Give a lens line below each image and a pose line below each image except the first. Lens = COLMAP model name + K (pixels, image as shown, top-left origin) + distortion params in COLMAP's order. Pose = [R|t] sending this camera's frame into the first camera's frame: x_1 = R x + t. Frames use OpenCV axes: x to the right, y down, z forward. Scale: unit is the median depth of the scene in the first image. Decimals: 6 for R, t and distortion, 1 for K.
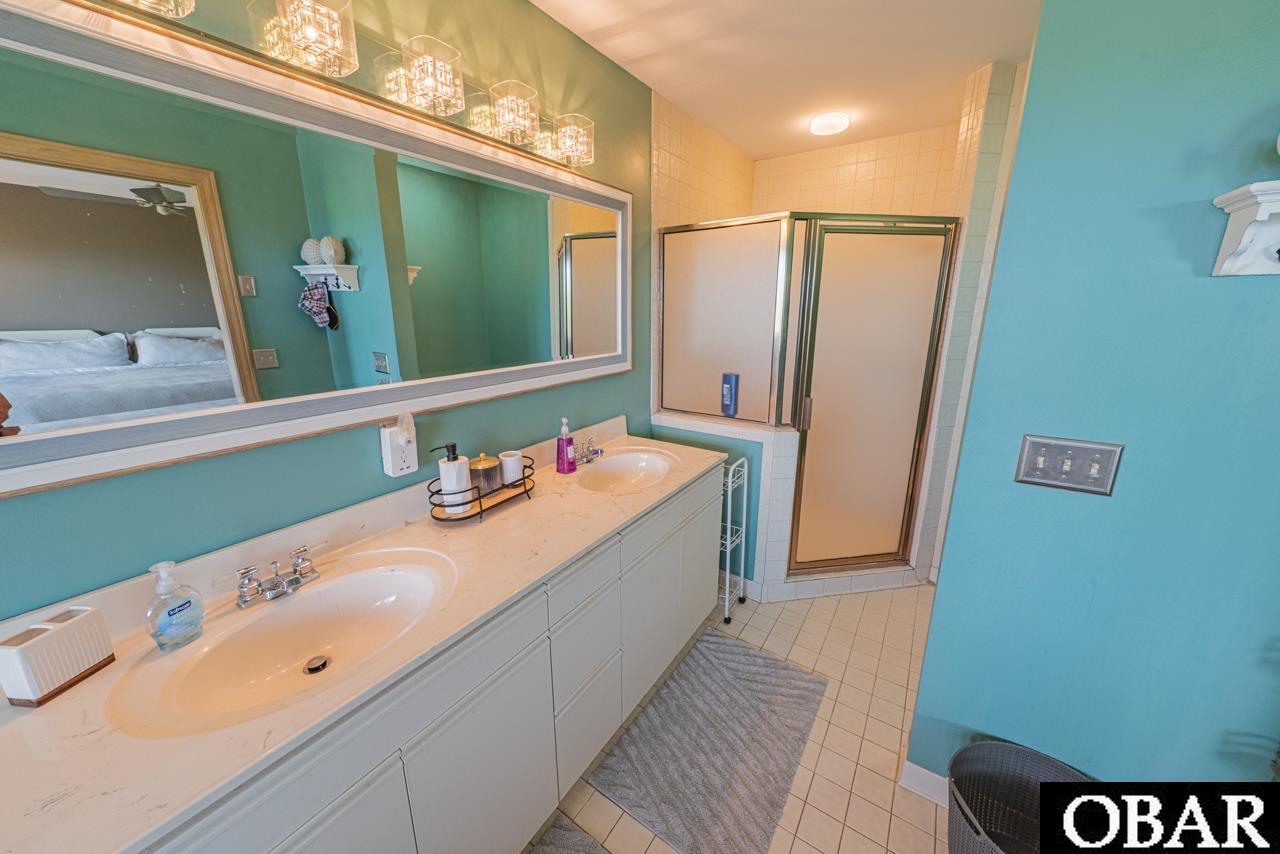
lens RADIAL K [[447.0, 0, 640.3], [0, 447.0, 425.3], [0, 0, 1]] dist [-0.006173, 0.001238]
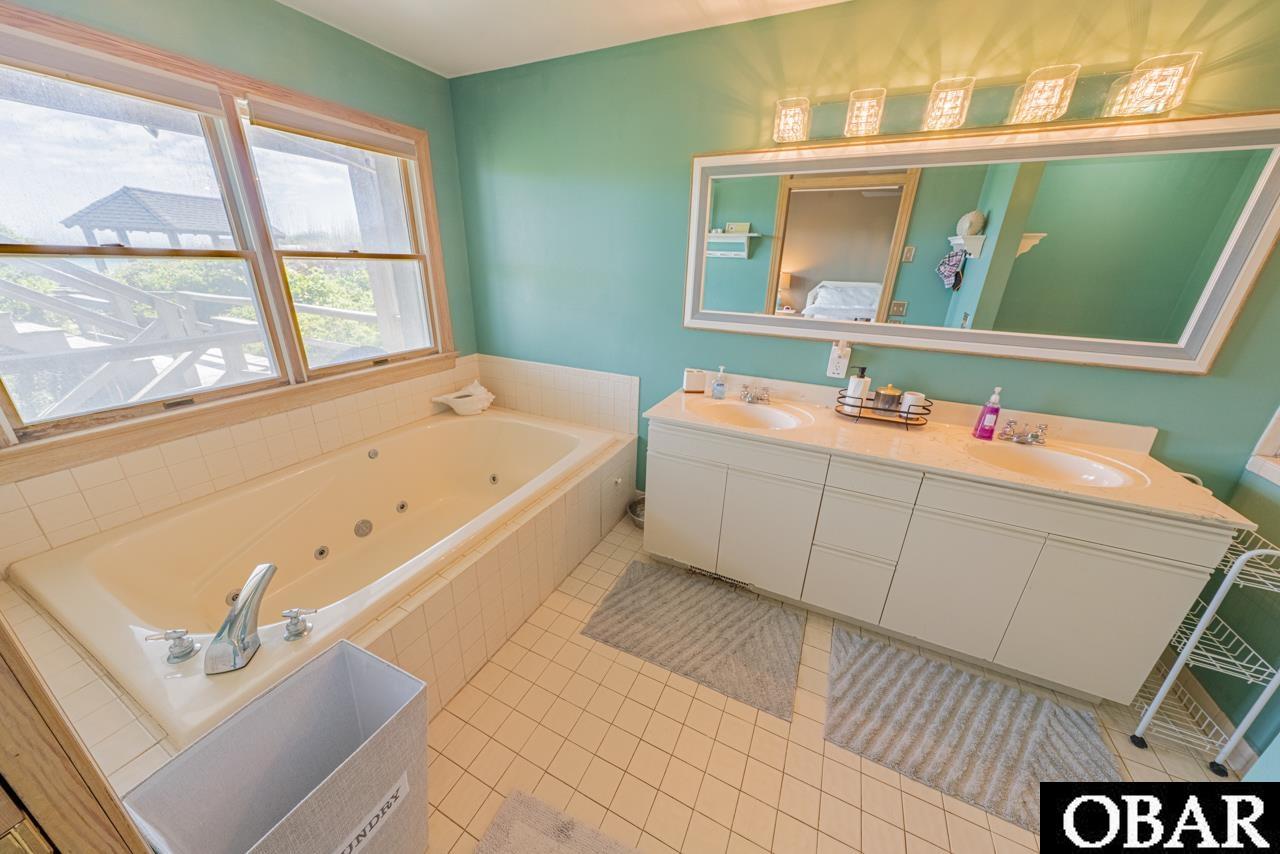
lens RADIAL K [[447.0, 0, 639.9], [0, 447.0, 428.7], [0, 0, 1]] dist [-0.006173, 0.001238]
pose [[0.145338, 0.355244, -0.923406, 0.834064], [-0.275307, 0.910976, 0.307130, -0.020271], [0.950307, 0.209582, 0.230201, -0.015216]]
